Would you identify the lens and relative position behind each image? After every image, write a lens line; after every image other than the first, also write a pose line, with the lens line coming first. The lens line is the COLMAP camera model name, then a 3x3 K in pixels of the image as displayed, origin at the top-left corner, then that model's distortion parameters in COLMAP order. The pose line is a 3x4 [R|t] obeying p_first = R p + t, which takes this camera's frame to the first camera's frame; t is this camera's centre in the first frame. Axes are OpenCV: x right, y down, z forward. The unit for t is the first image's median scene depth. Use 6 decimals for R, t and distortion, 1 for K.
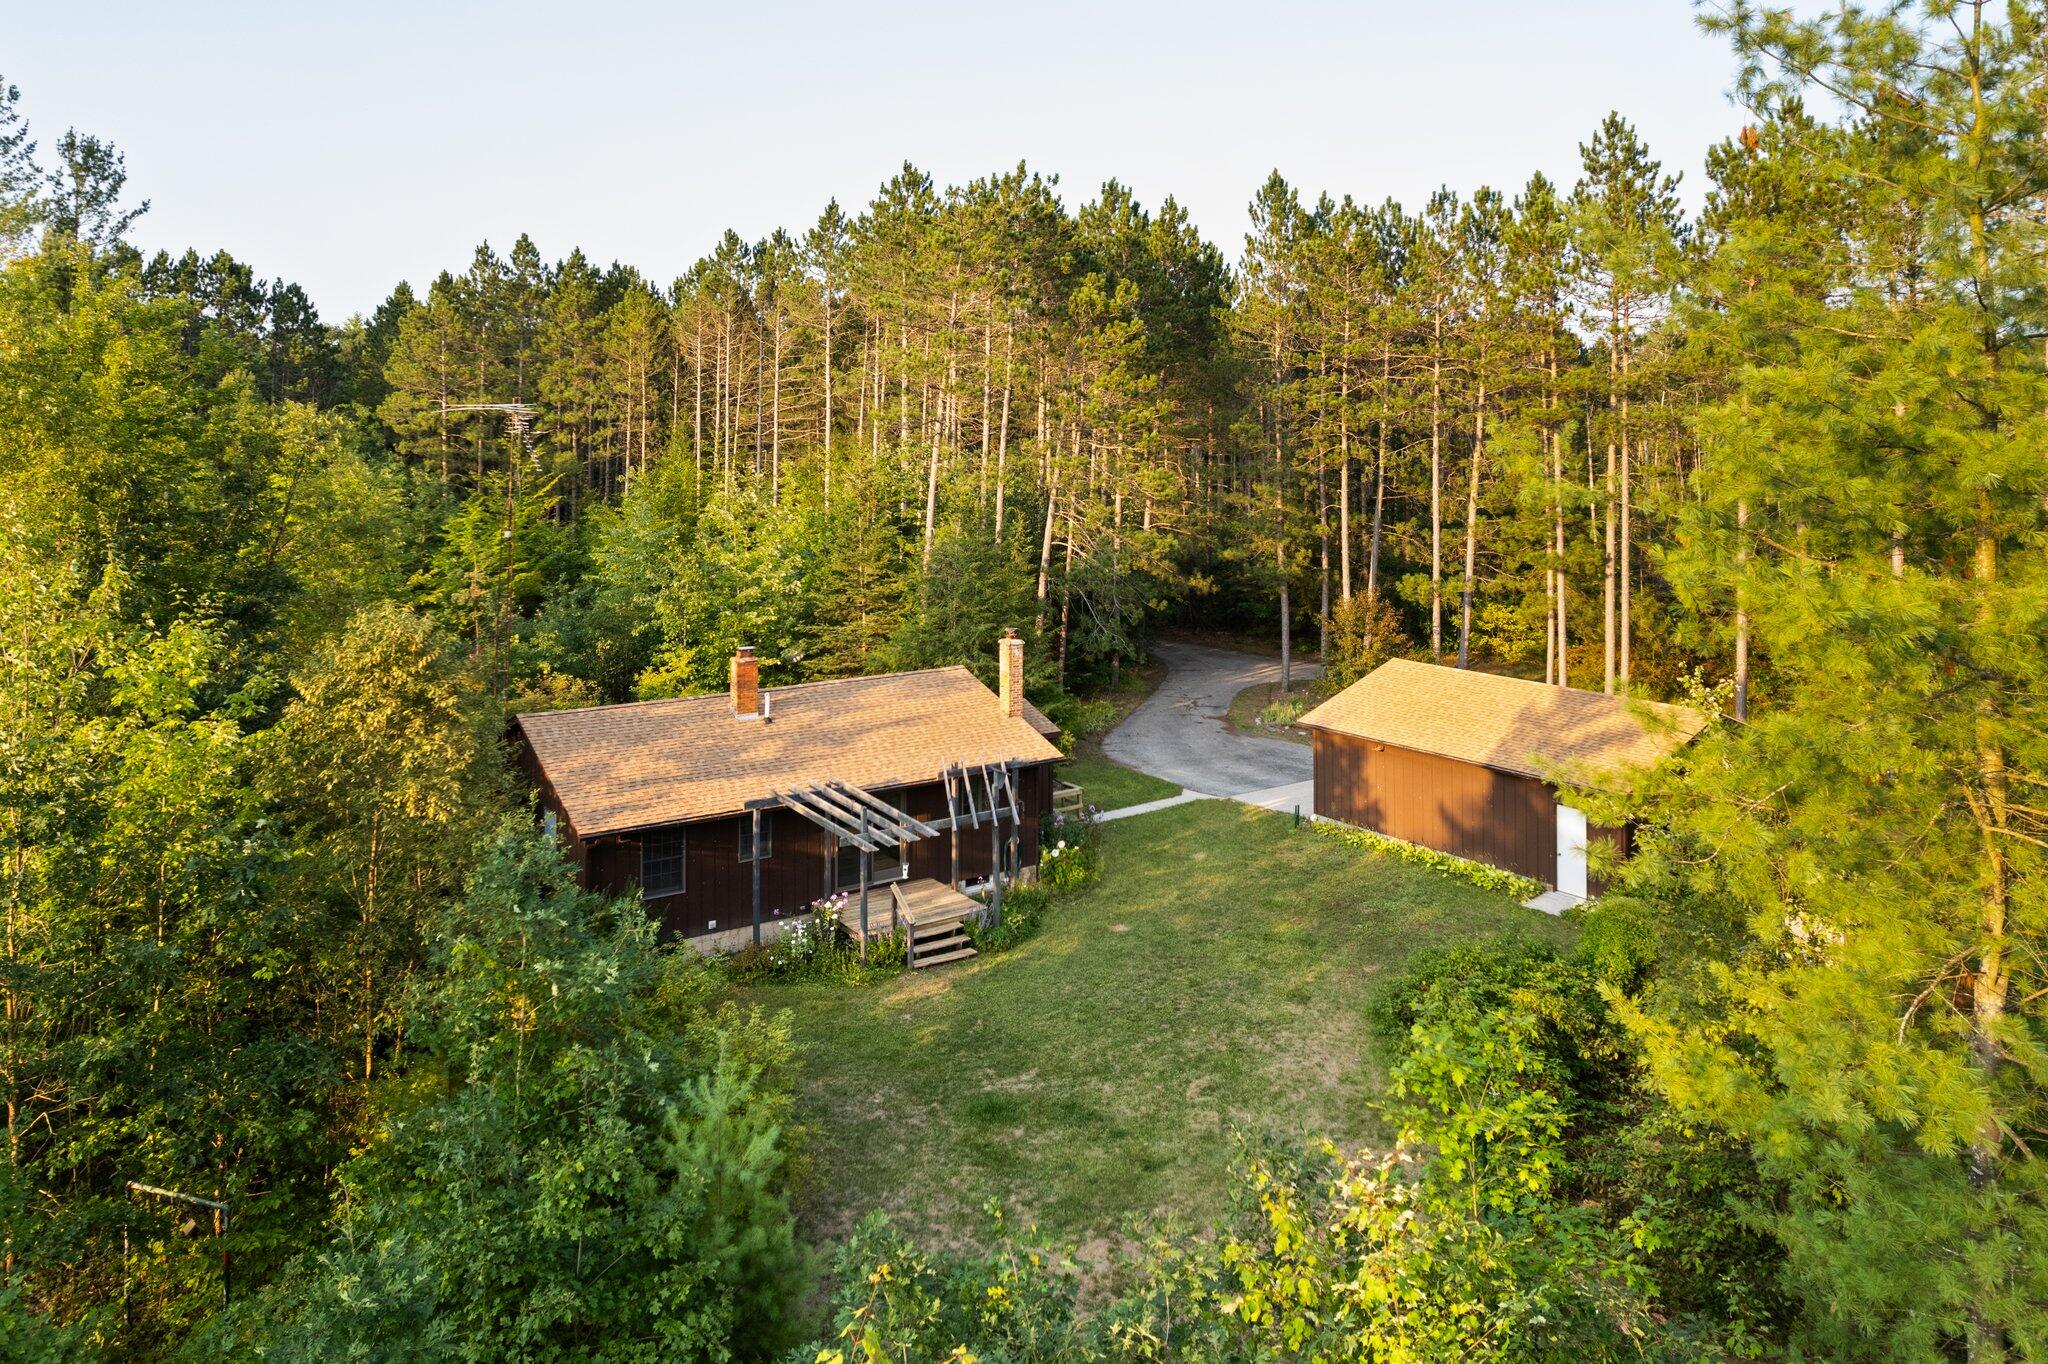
lens RADIAL K [[1301.6, 0, 1023.1], [0, 1301.6, 435.3], [0, 0, 1]] dist [-0.031830, 0.000021]
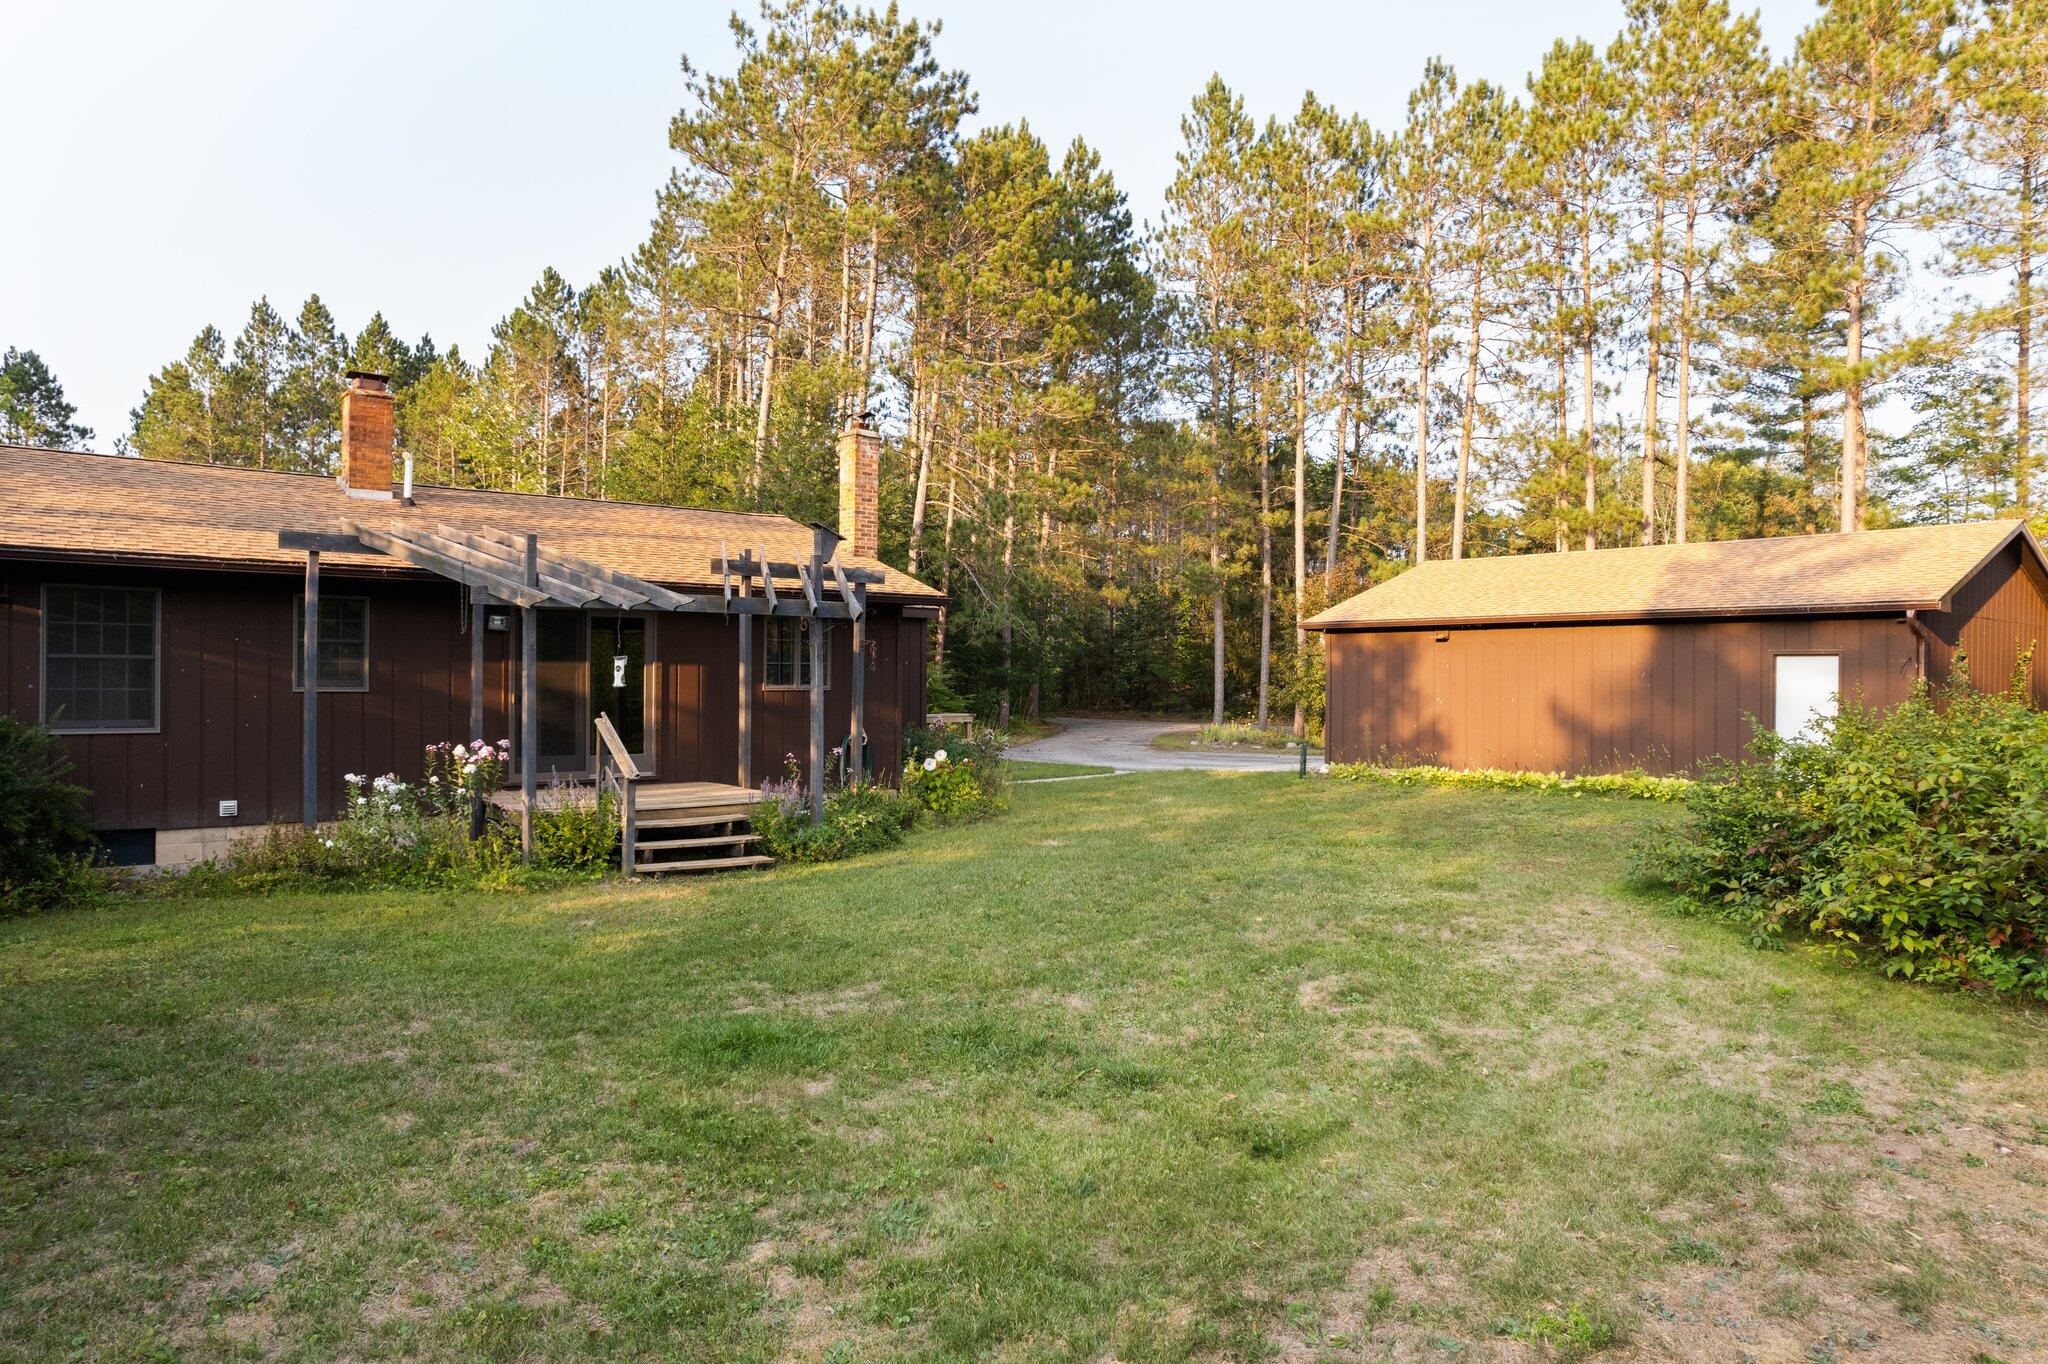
lens RADIAL K [[1294.8, 0, 1024.0], [0, 1294.8, 682.0], [0, 0, 1]] dist [-0.069070, 0.057232]
pose [[0.995019, 0.010262, 0.099159, 0.005393], [-0.013596, 0.999363, 0.033005, 0.160422], [-0.098757, -0.034188, 0.994524, 0.255529]]
